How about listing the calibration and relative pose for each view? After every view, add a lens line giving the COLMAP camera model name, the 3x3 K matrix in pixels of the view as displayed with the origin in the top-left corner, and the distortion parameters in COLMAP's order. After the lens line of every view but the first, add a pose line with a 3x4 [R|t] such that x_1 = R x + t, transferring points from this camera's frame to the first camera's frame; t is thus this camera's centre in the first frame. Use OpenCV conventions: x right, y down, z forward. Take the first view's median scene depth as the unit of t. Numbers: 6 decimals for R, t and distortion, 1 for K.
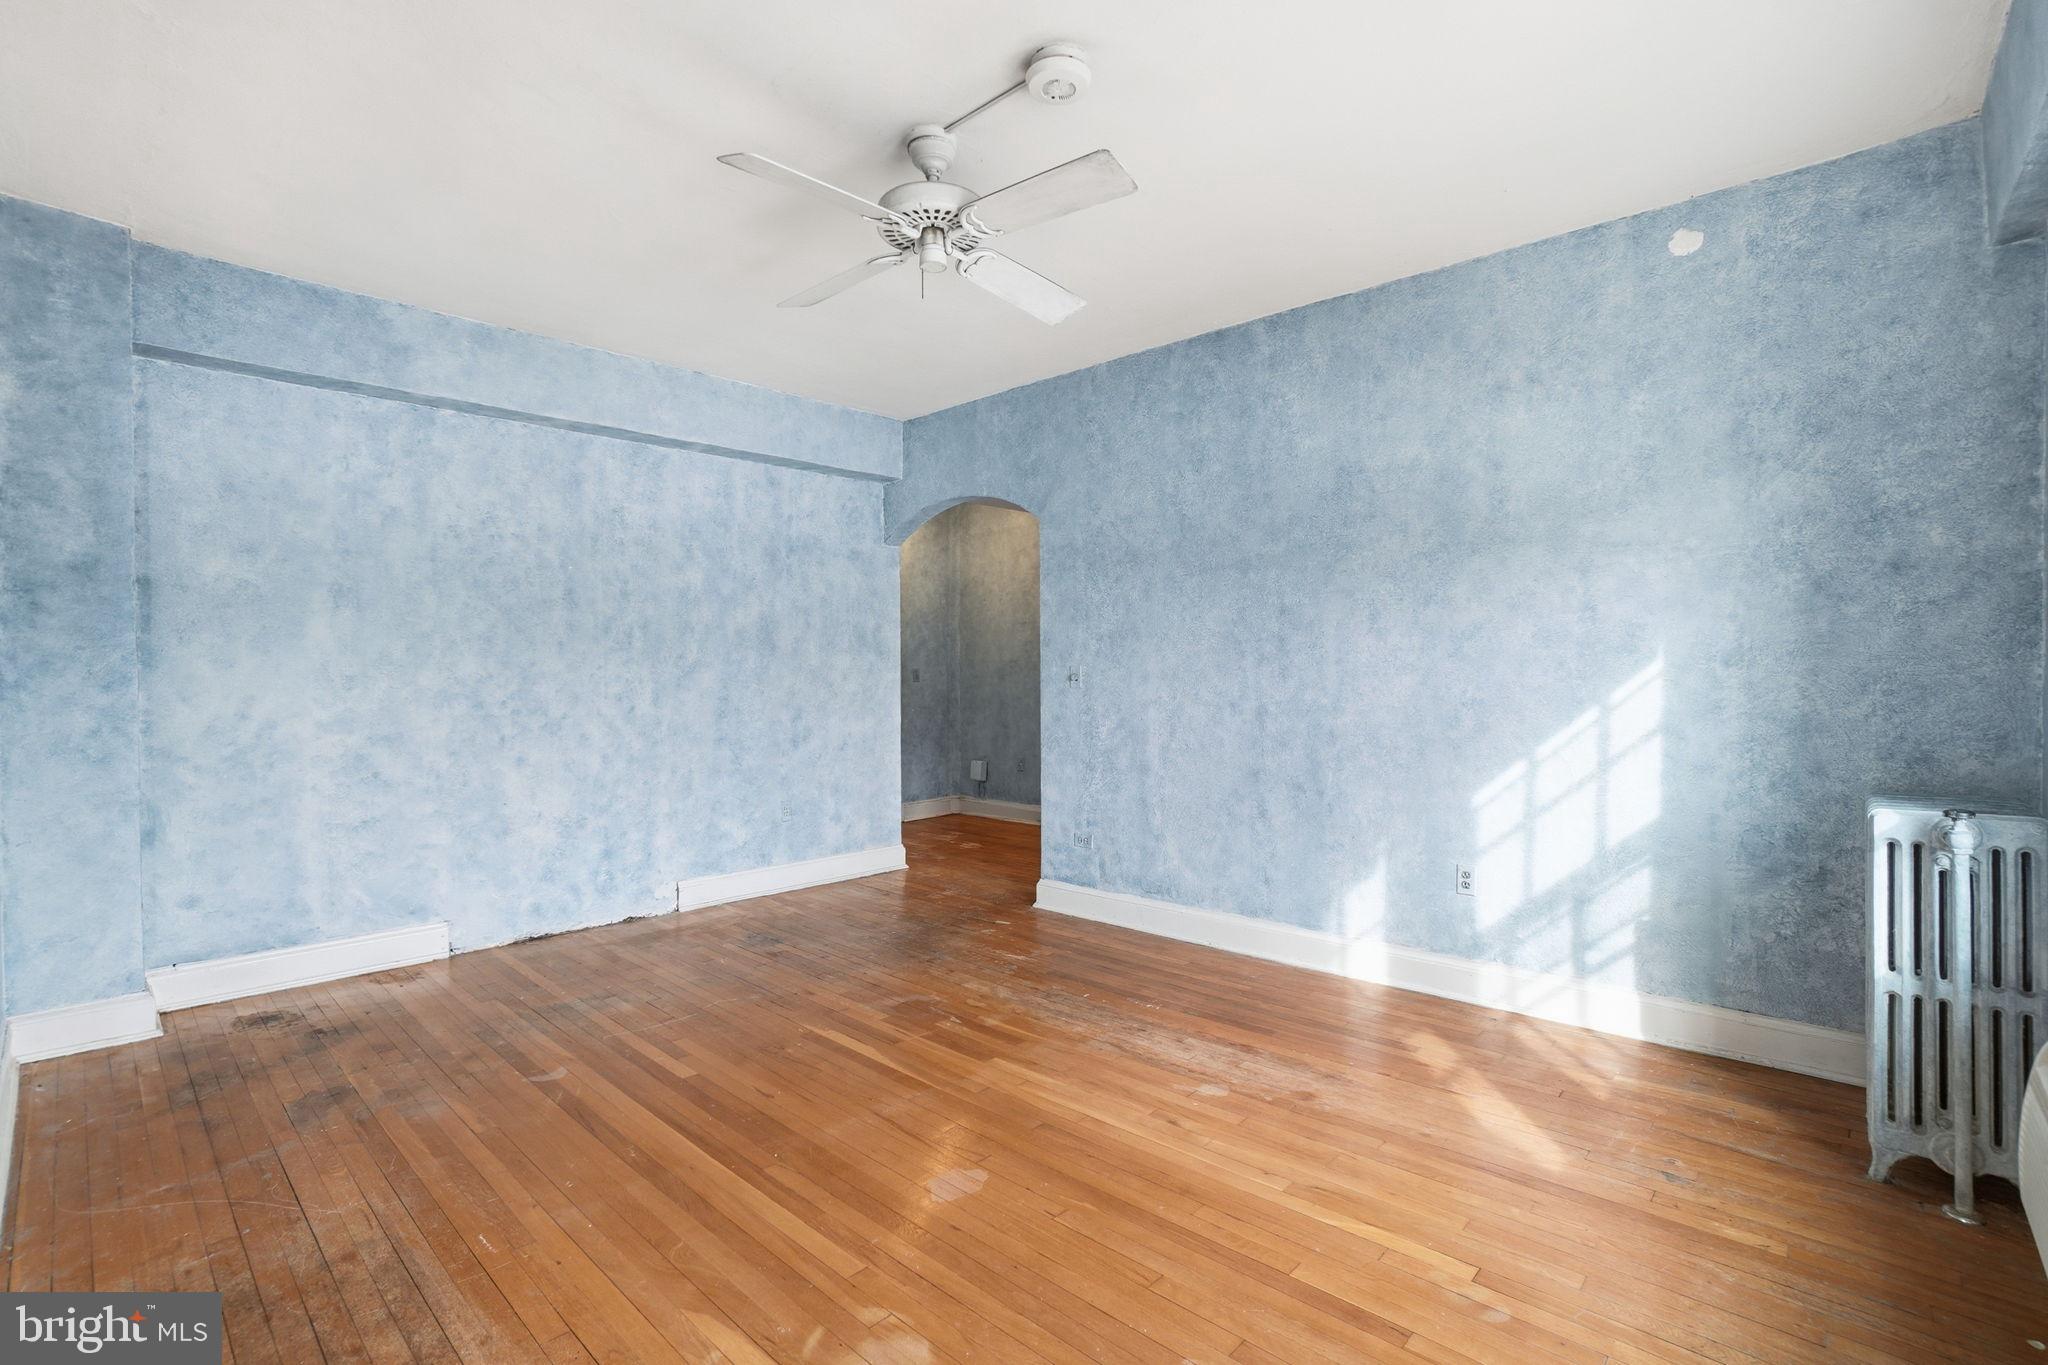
lens RADIAL K [[930.2, 0, 1013.6], [0, 930.2, 684.2], [0, 0, 1]] dist [-0.040365, 0.000247]
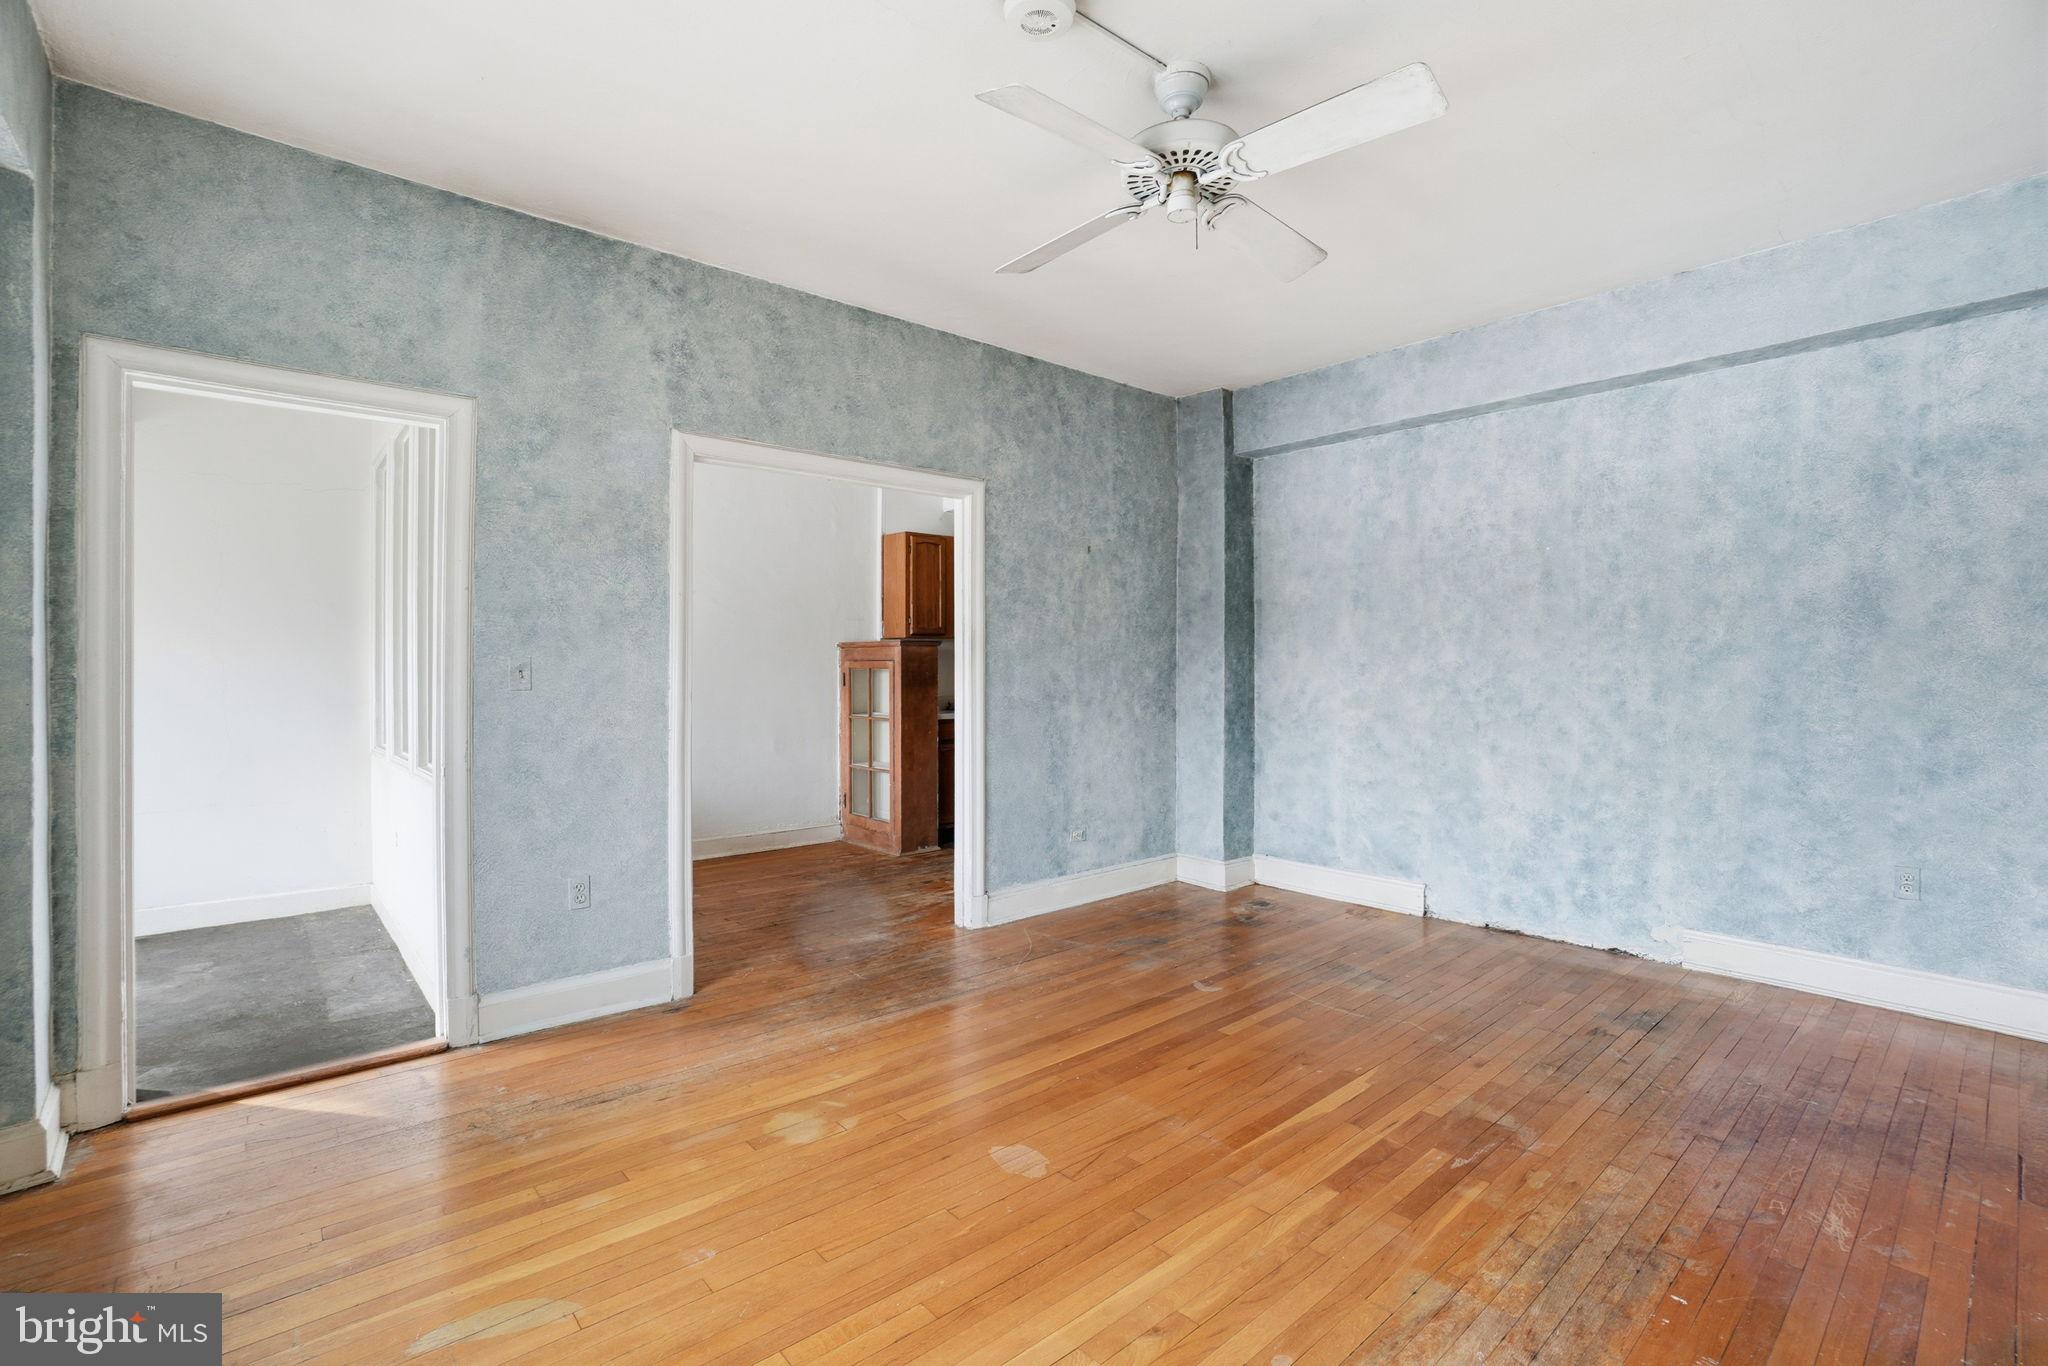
lens RADIAL K [[920.5, 0, 1015.9], [0, 920.5, 655.8], [0, 0, 1]] dist [-0.059826, 0.019279]
pose [[-0.093571, -0.005119, -0.995599, 0.486451], [-0.010376, 0.999937, -0.004166, -0.008285], [0.995559, 0.009941, -0.093618, 0.556000]]
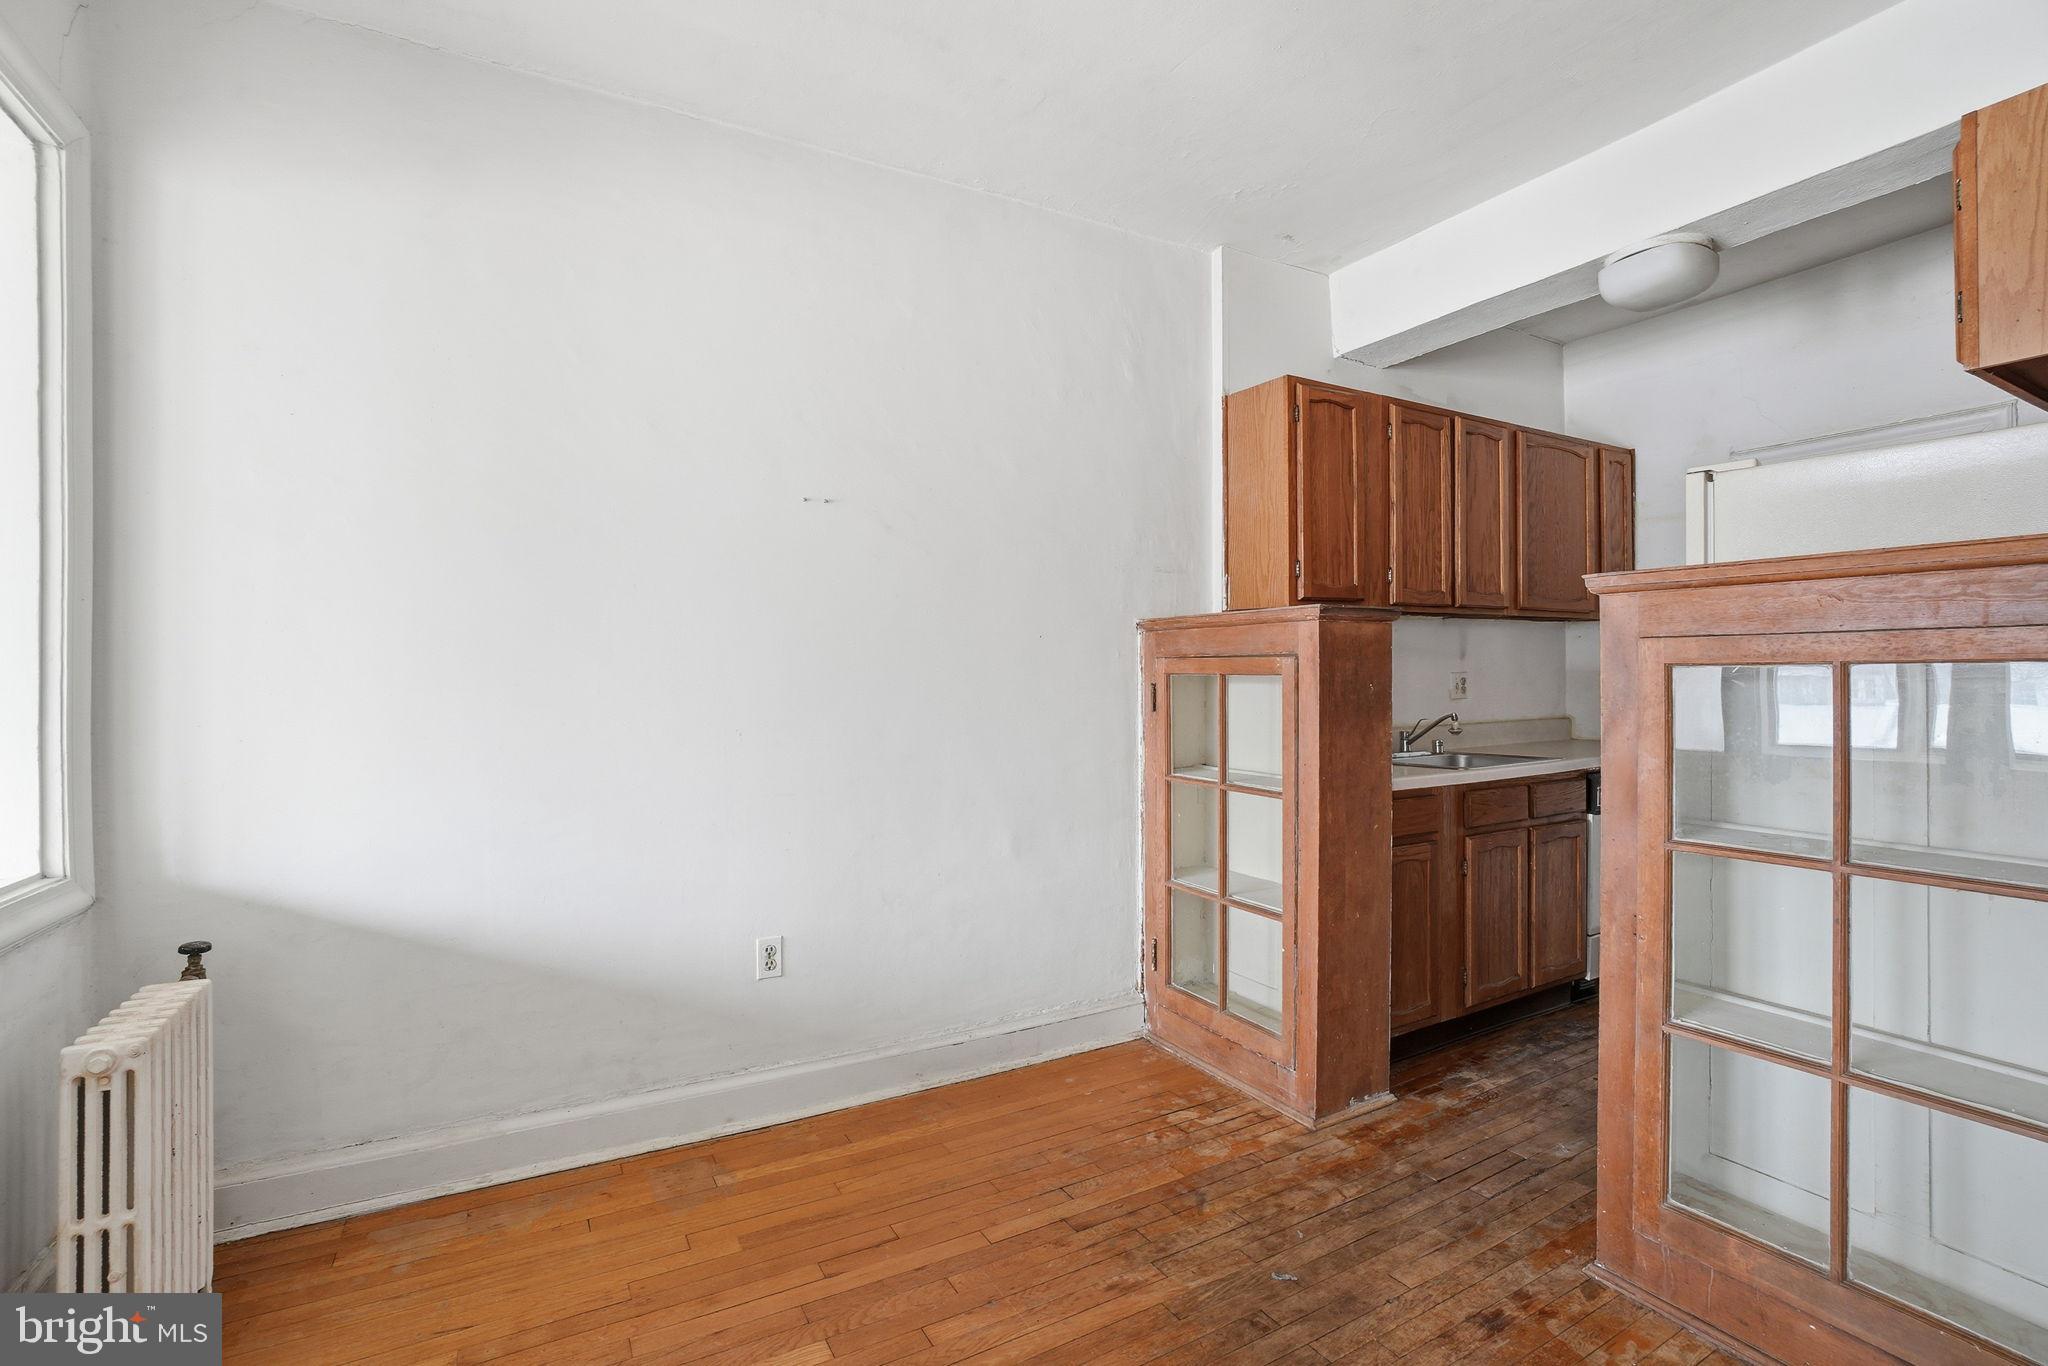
lens RADIAL K [[934.5, 0, 1021.8], [0, 934.5, 665.8], [0, 0, 1]] dist [-0.059744, 0.020500]
pose [[-0.288814, 0.004574, -0.957374, -0.276701], [-0.007950, 0.999943, 0.007176, -0.001839], [0.957352, 0.009683, -0.288761, 0.243314]]
